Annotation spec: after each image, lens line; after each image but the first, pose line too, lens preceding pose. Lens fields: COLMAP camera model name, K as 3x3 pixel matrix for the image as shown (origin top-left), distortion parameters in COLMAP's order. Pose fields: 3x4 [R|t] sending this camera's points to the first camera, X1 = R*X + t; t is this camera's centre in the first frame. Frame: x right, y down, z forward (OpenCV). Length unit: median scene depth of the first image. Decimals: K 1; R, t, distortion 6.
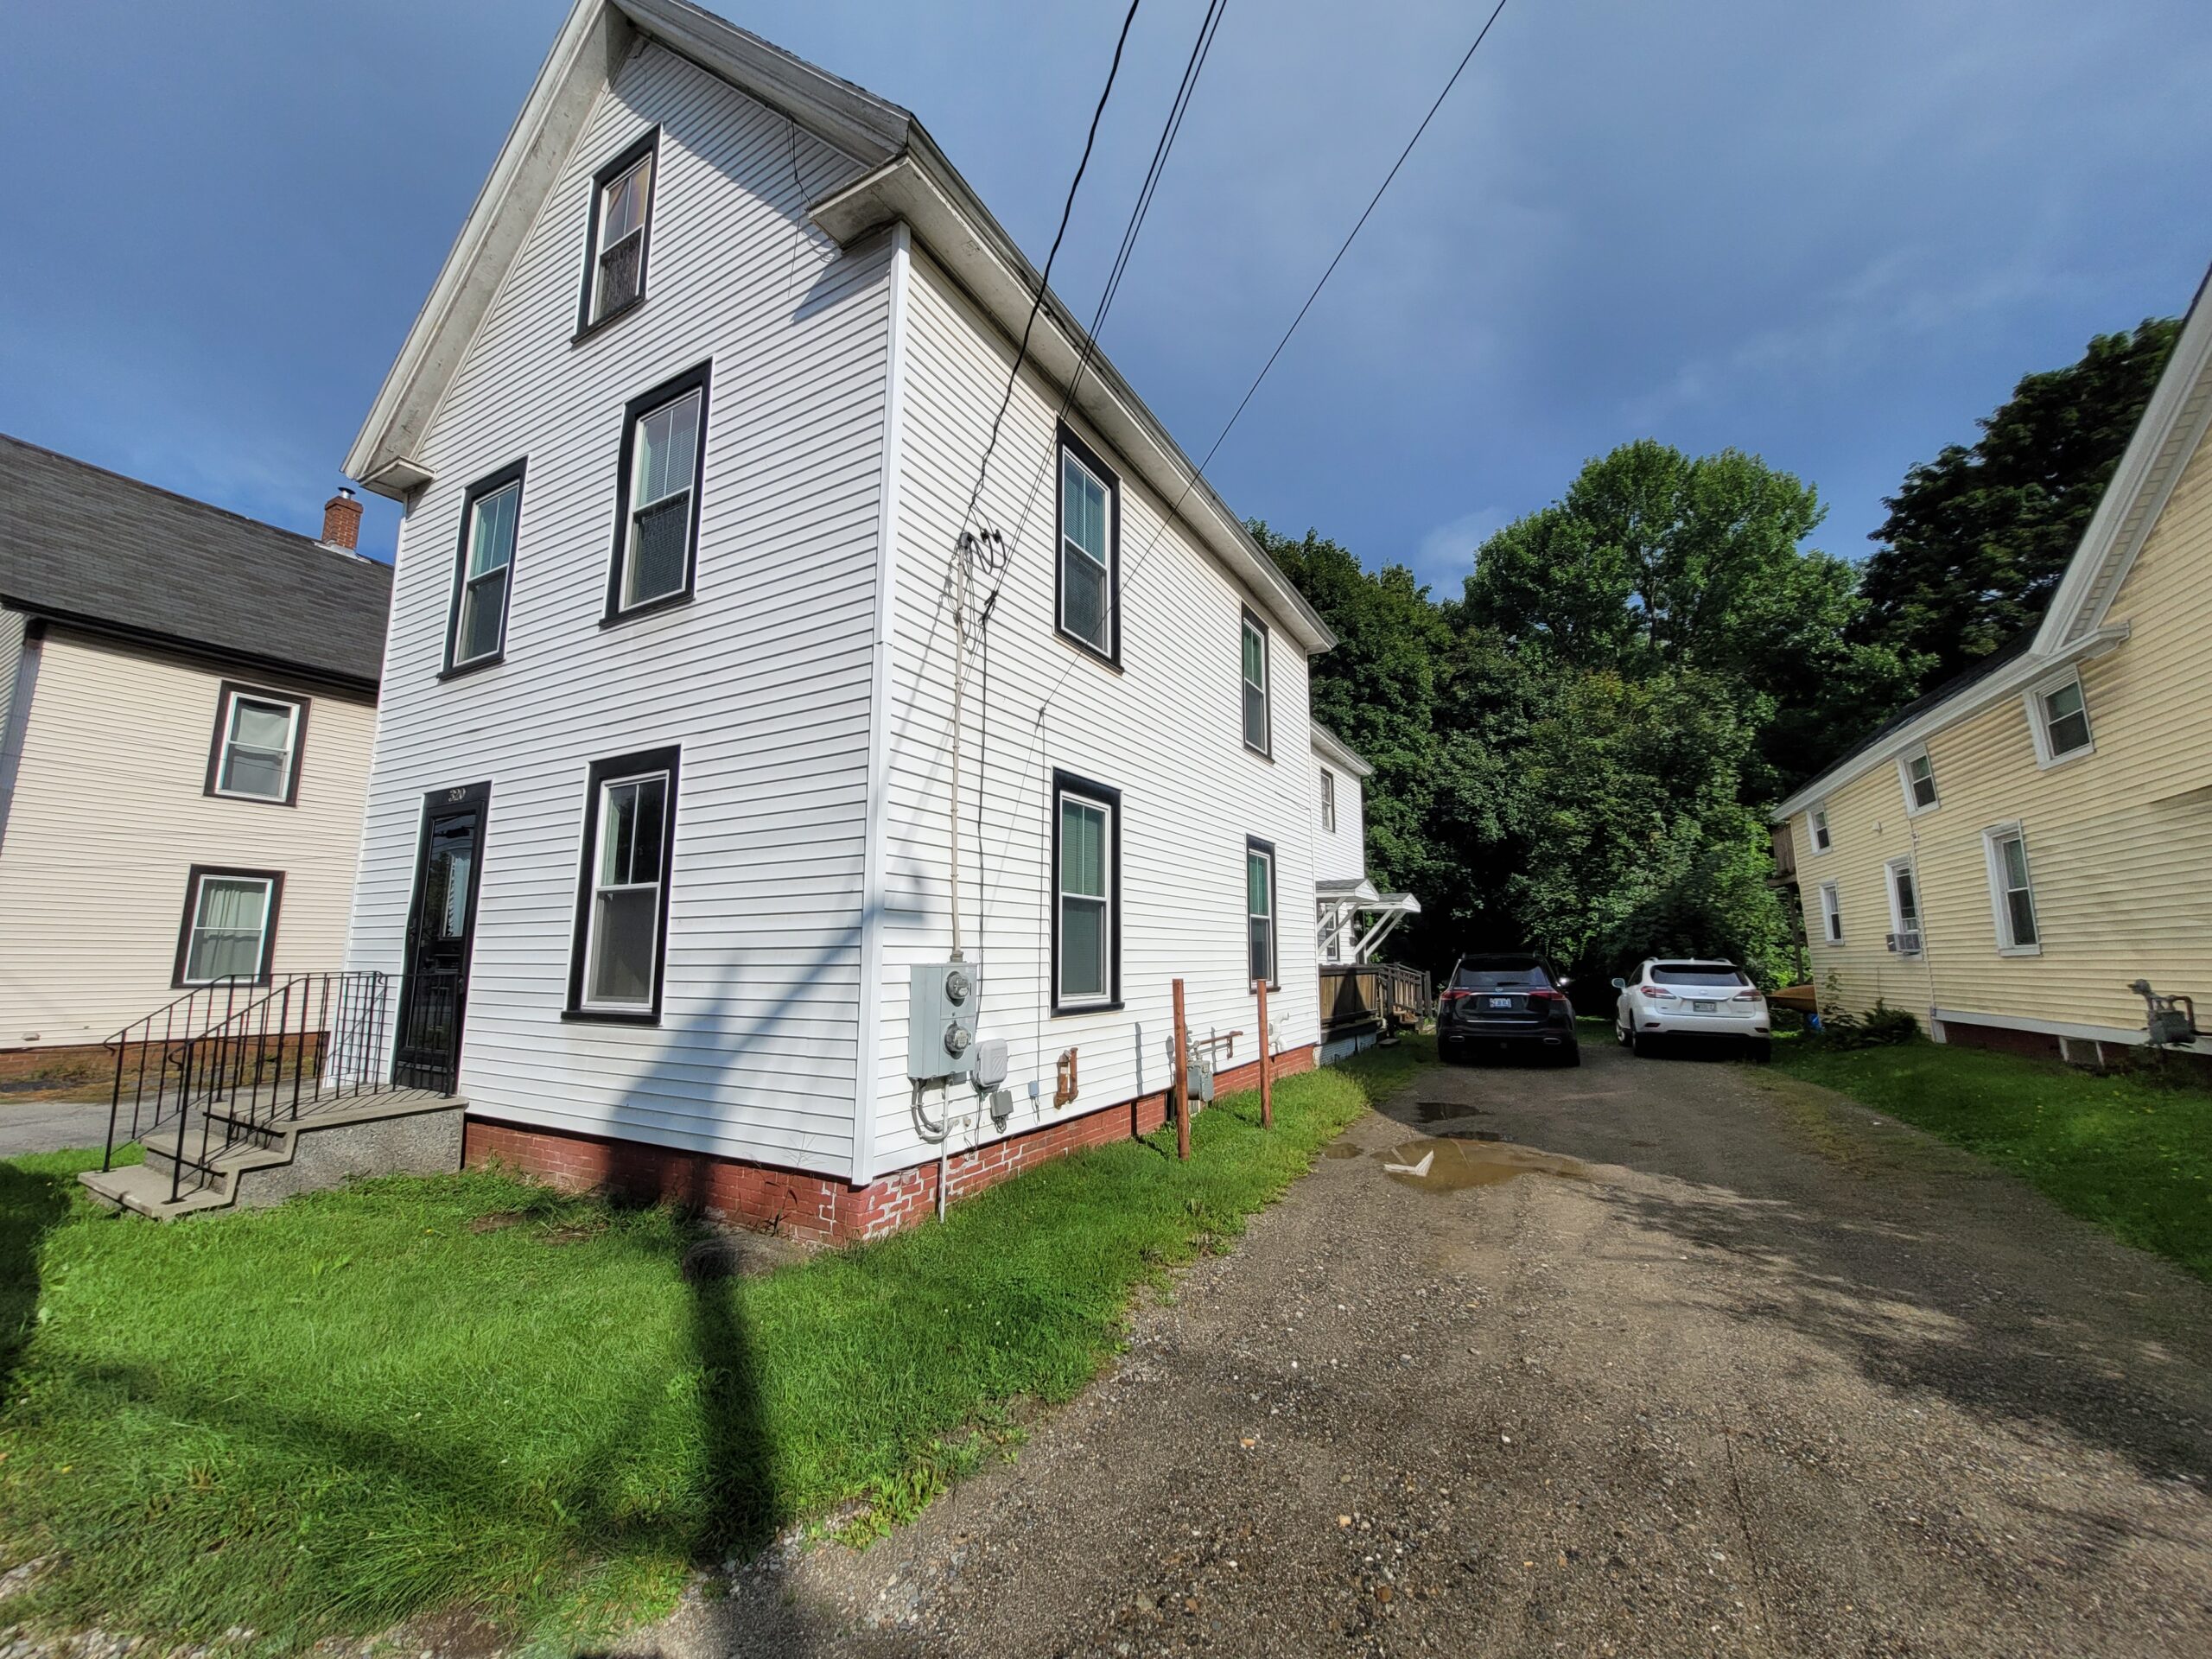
lens RADIAL K [[858.3, 0, 1112.2], [0, 858.3, 827.8], [0, 0, 1]] dist [-0.000931, -0.000080]
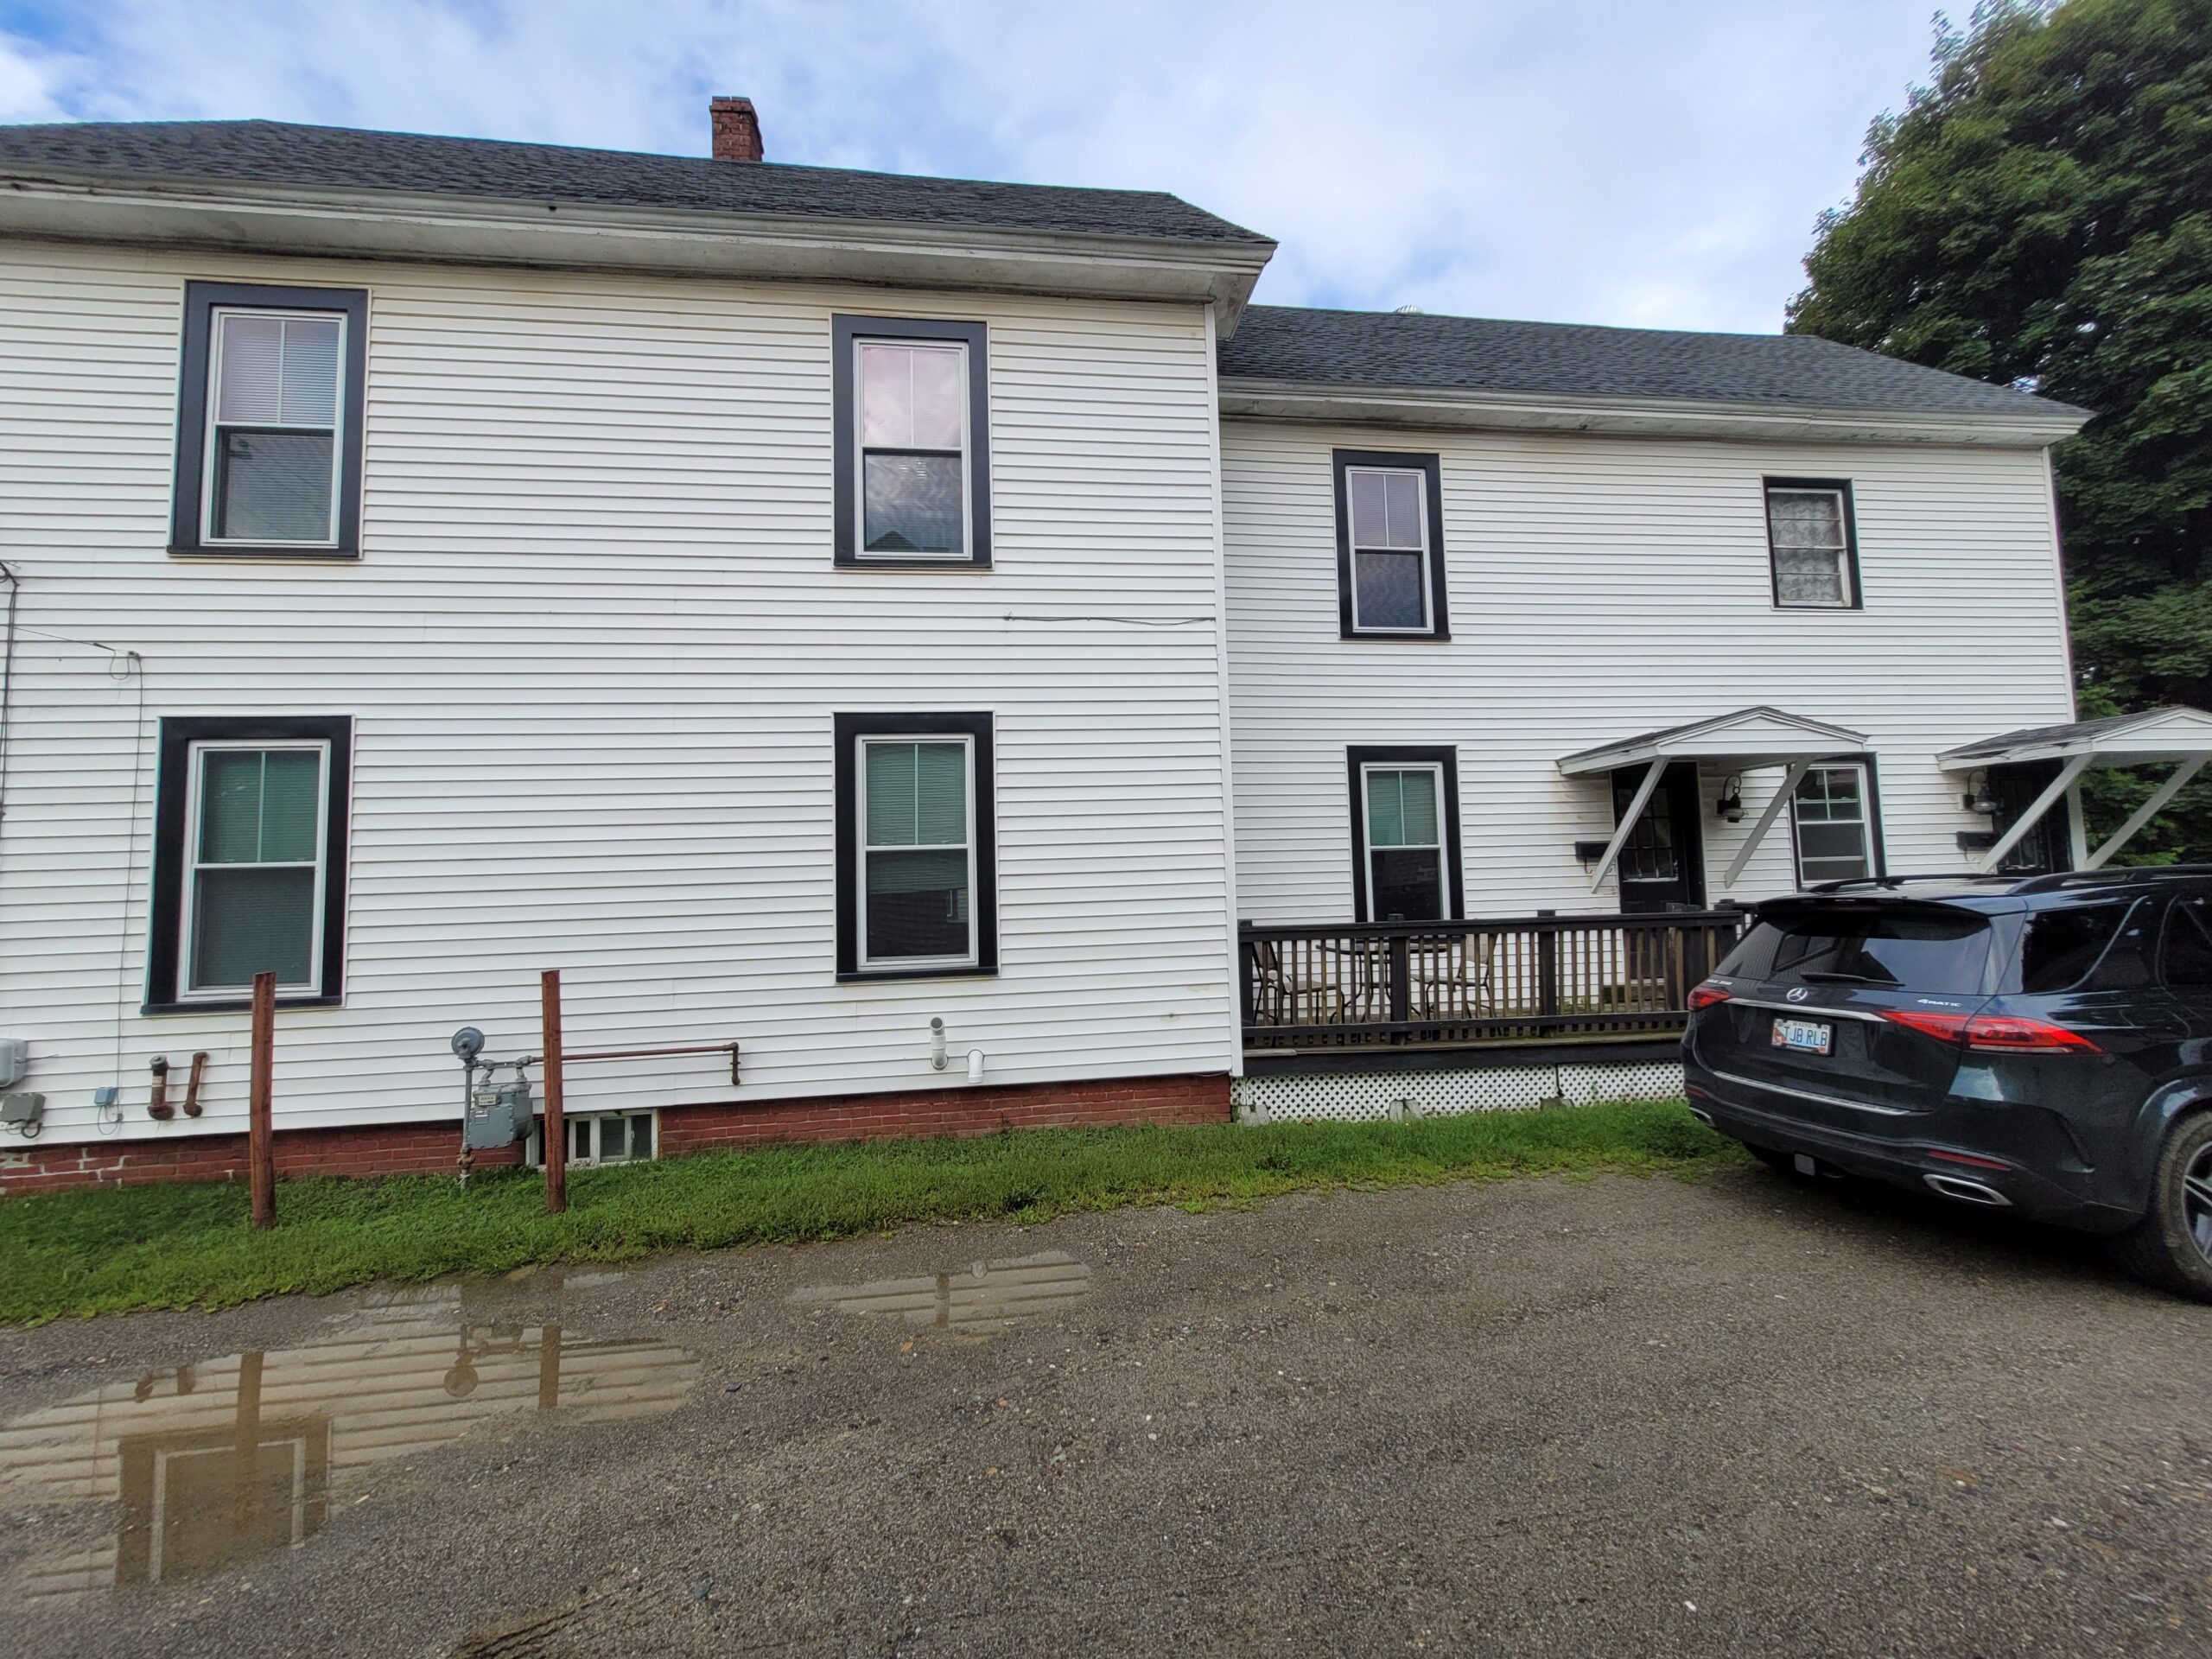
lens RADIAL K [[858.3, 0, 1112.2], [0, 858.3, 827.8], [0, 0, 1]] dist [-0.000931, -0.000080]
pose [[0.597640, -0.068482, -0.798834, 1.052818], [0.151247, 0.988086, 0.028449, 0.139059], [0.787369, -0.137824, 0.600878, 1.122065]]
